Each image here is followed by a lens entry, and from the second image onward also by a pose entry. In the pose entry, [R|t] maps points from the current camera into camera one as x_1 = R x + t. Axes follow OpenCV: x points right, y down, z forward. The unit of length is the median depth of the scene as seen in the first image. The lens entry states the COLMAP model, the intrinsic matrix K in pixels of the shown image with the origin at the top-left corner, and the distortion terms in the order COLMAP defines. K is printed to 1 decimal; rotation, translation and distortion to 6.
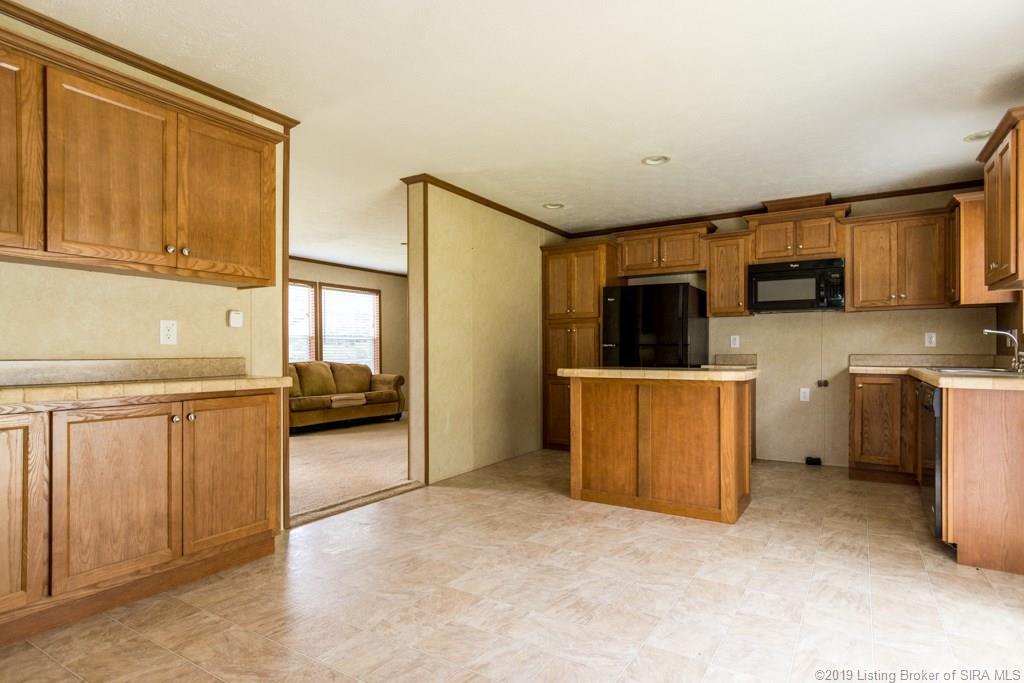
lens RADIAL K [[545.5, 0, 512.6], [0, 545.5, 347.4], [0, 0, 1]] dist [0.010551, -0.002577]
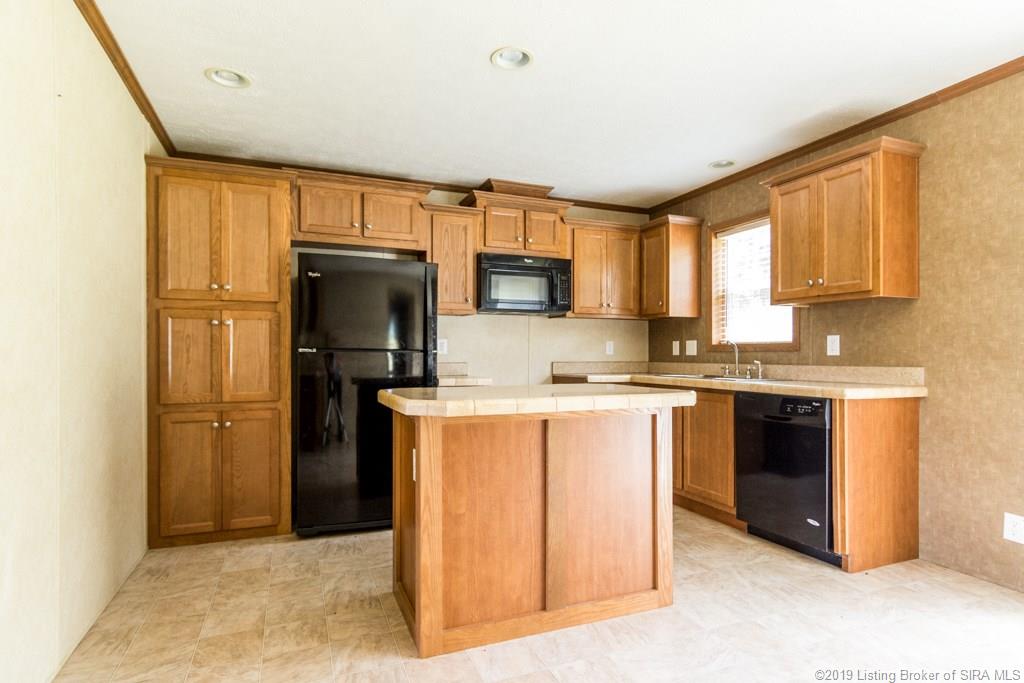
lens RADIAL K [[545.5, 0, 512.3], [0, 545.5, 351.3], [0, 0, 1]] dist [0.010551, -0.002577]
pose [[0.575020, 0.007289, 0.818107, -0.256359], [-0.007094, 0.999967, -0.003923, -0.002800], [-0.818108, -0.003547, 0.575053, 0.645624]]
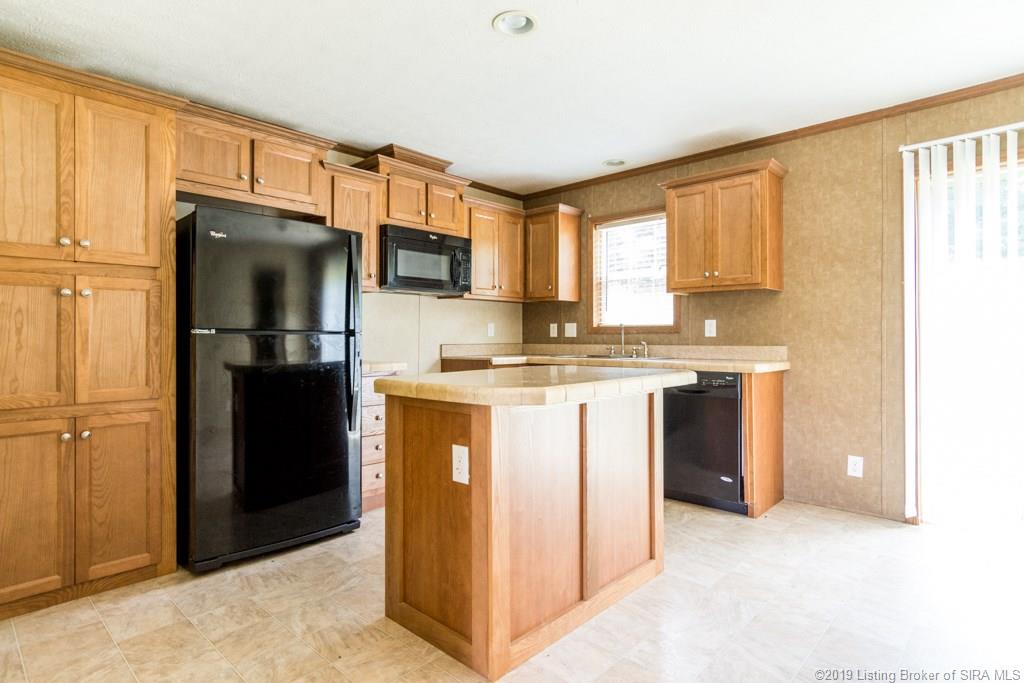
lens RADIAL K [[545.5, 0, 514.8], [0, 545.5, 329.6], [0, 0, 1]] dist [0.010551, -0.002577]
pose [[0.180876, 0.014272, 0.983402, -0.327231], [-0.005344, 0.999894, -0.013529, -0.000839], [-0.983491, -0.002809, 0.180933, 0.904380]]
